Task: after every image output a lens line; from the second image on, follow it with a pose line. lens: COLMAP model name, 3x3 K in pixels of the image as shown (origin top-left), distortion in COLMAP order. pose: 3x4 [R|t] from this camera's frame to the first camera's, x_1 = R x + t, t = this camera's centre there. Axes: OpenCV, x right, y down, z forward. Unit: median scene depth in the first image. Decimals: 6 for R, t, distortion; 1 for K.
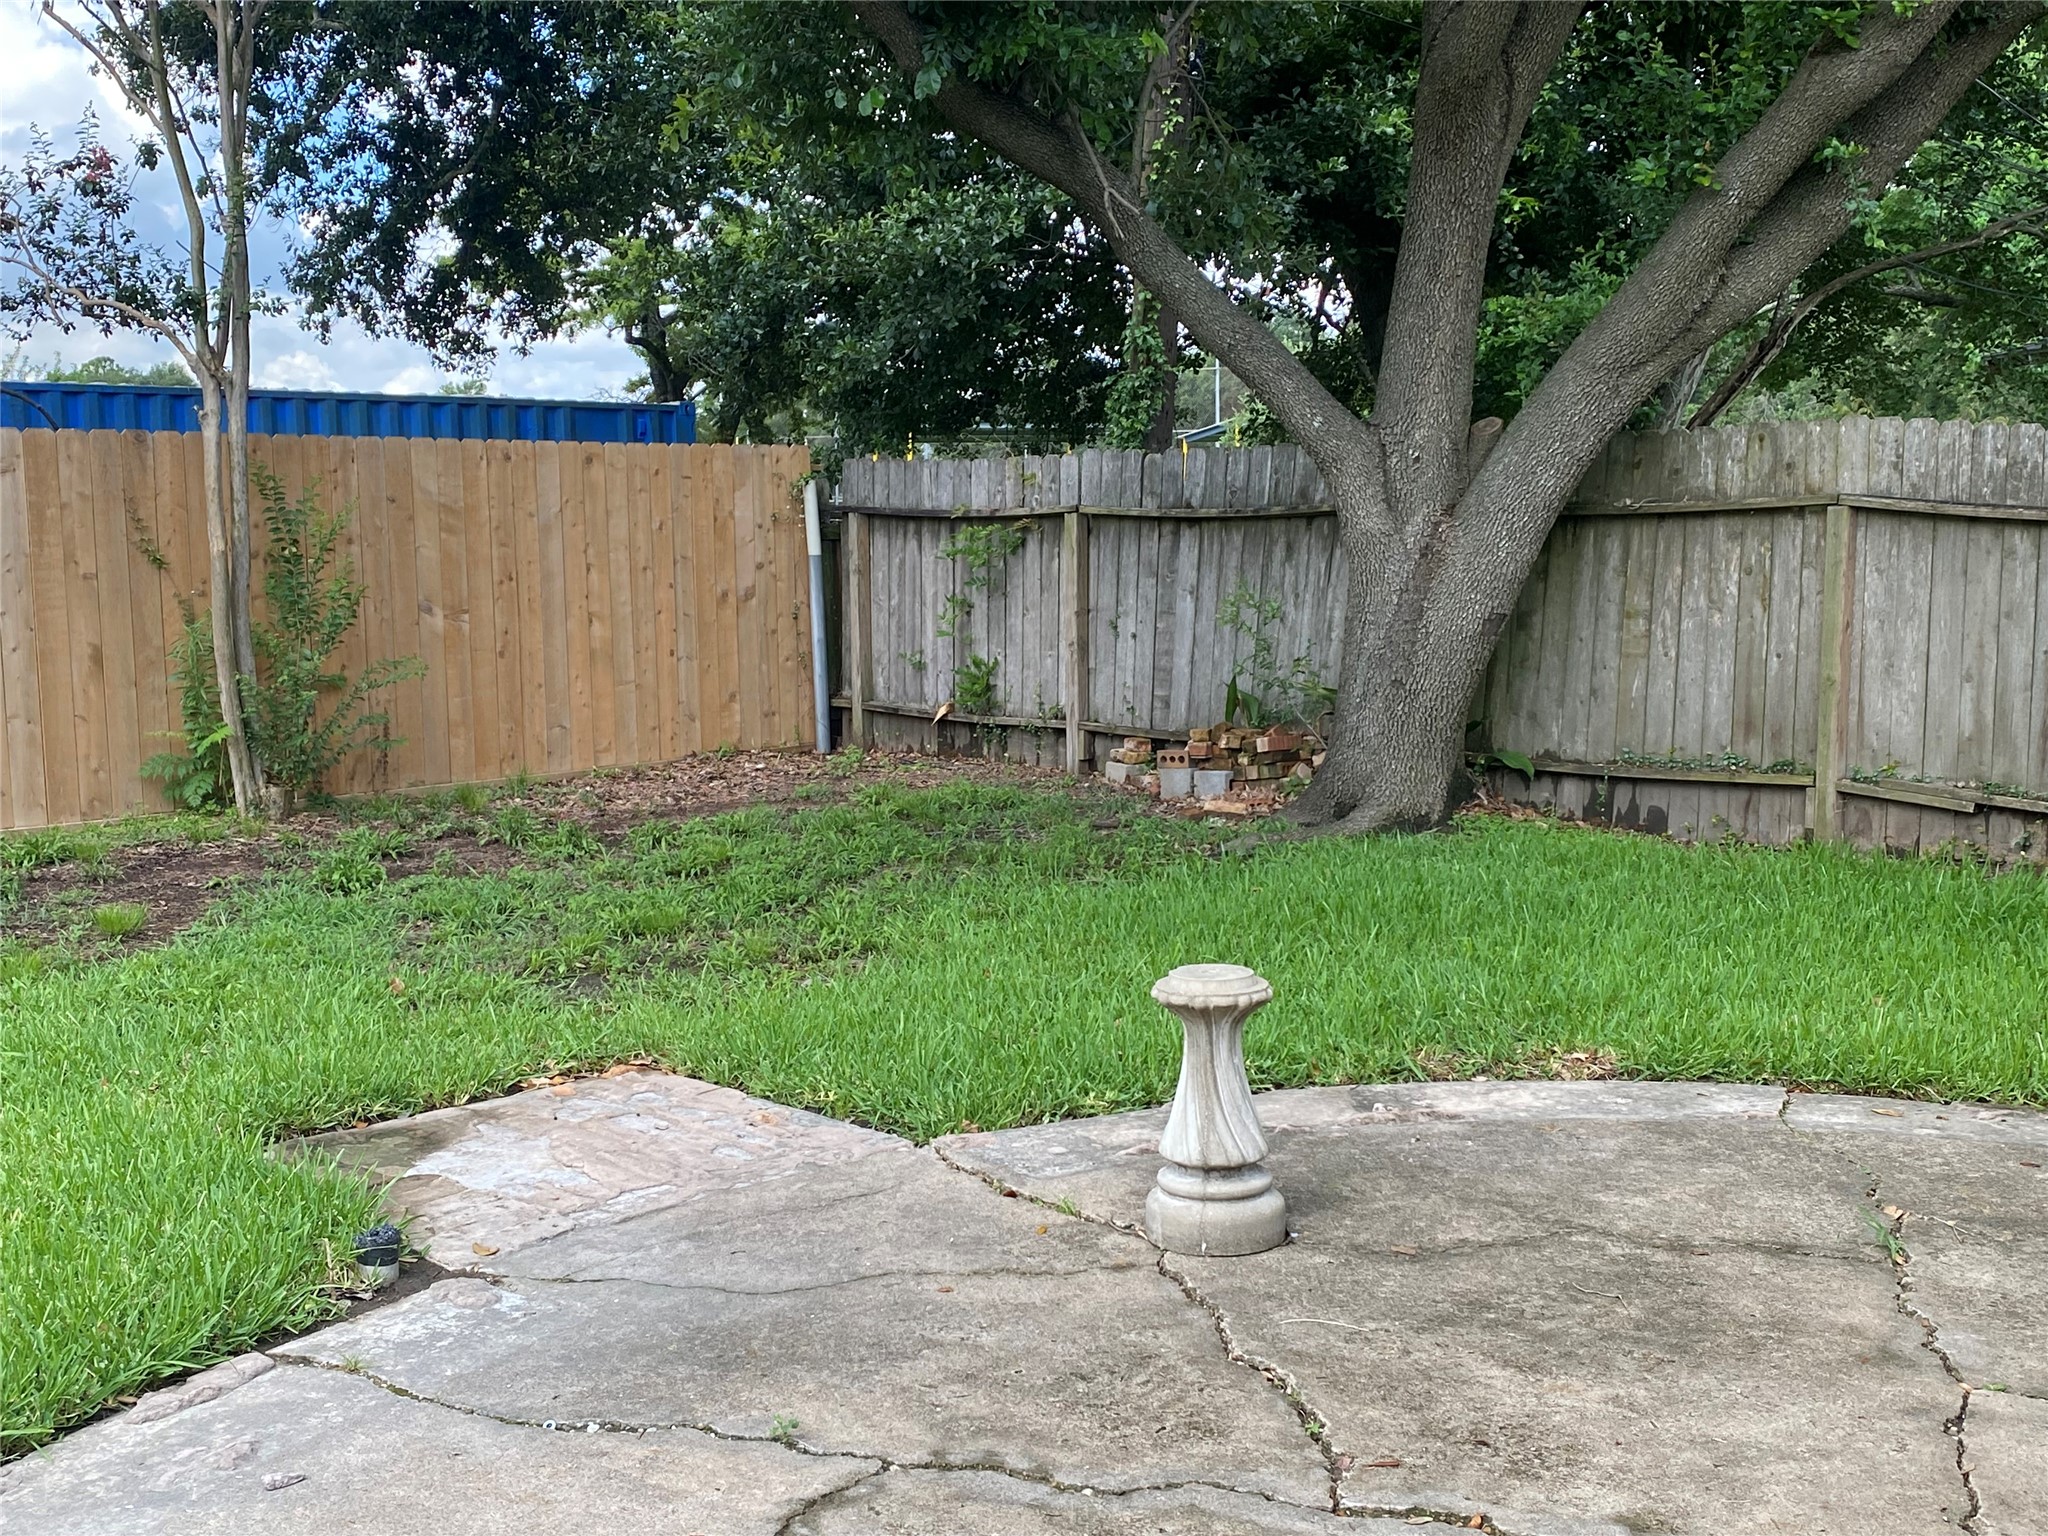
lens RADIAL K [[2299.1, 0, 1011.2], [0, 2299.1, 748.1], [0, 0, 1]] dist [0.063398, 0.000000]
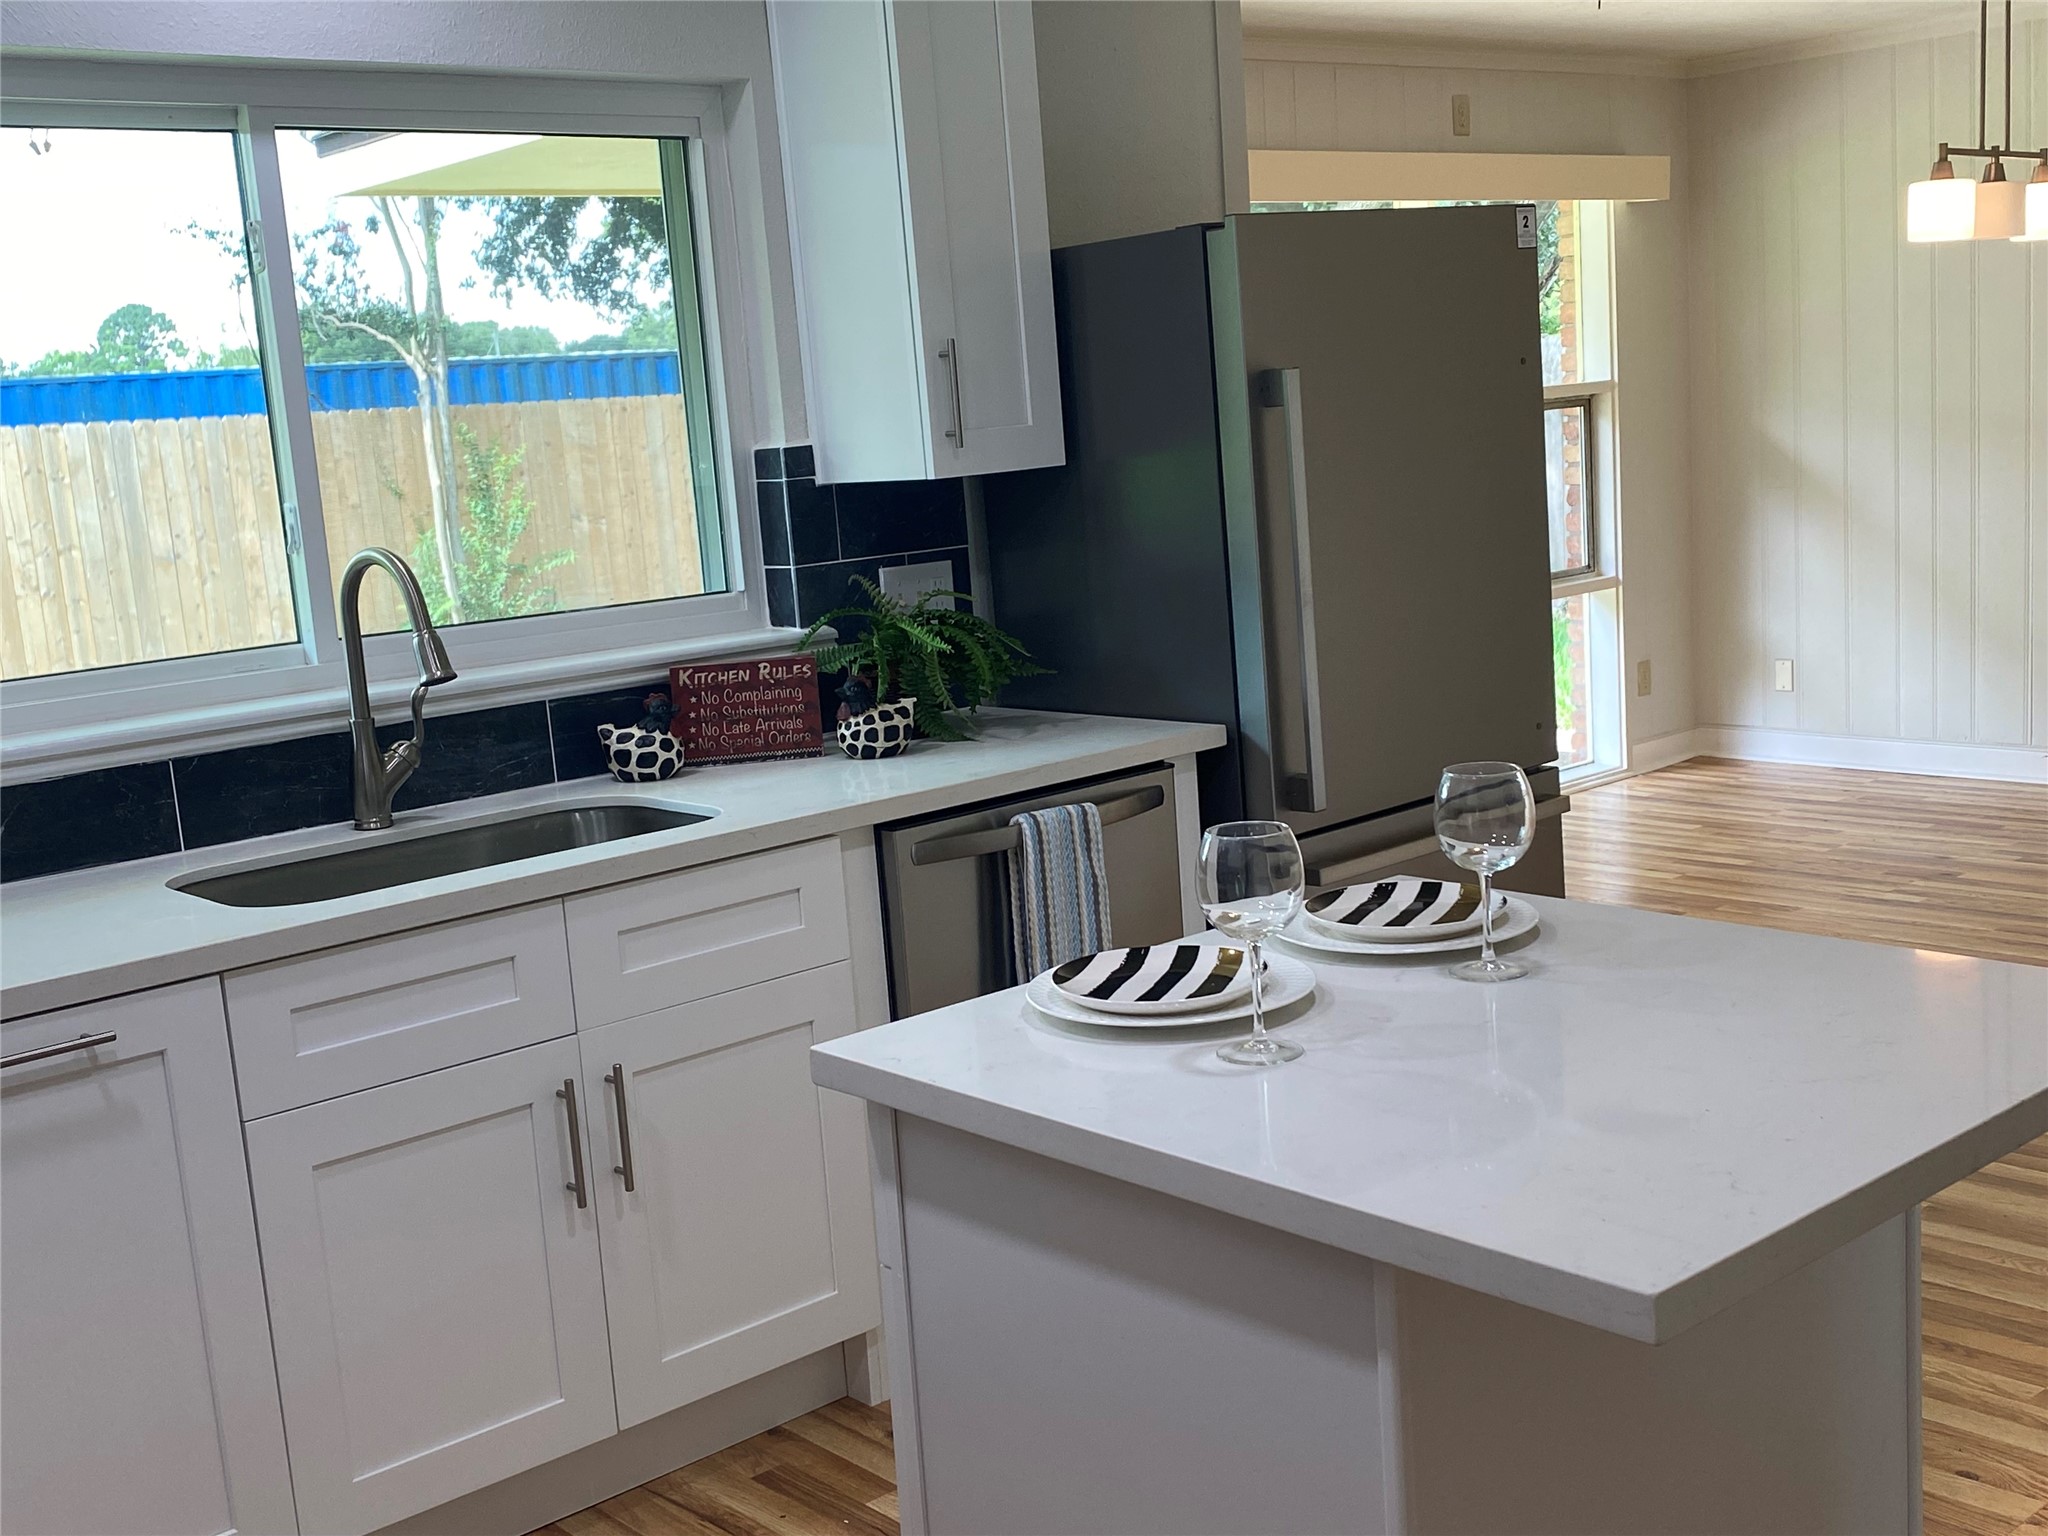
lens RADIAL K [[2299.1, 0, 1061.5], [0, 2299.1, 793.9], [0, 0, 1]] dist [0.063398, 0.000000]
pose [[0.995930, -0.048390, -0.076037, 0.079815], [0.053415, 0.996421, 0.065506, 0.018173], [0.072595, -0.069301, 0.994951, -0.229049]]
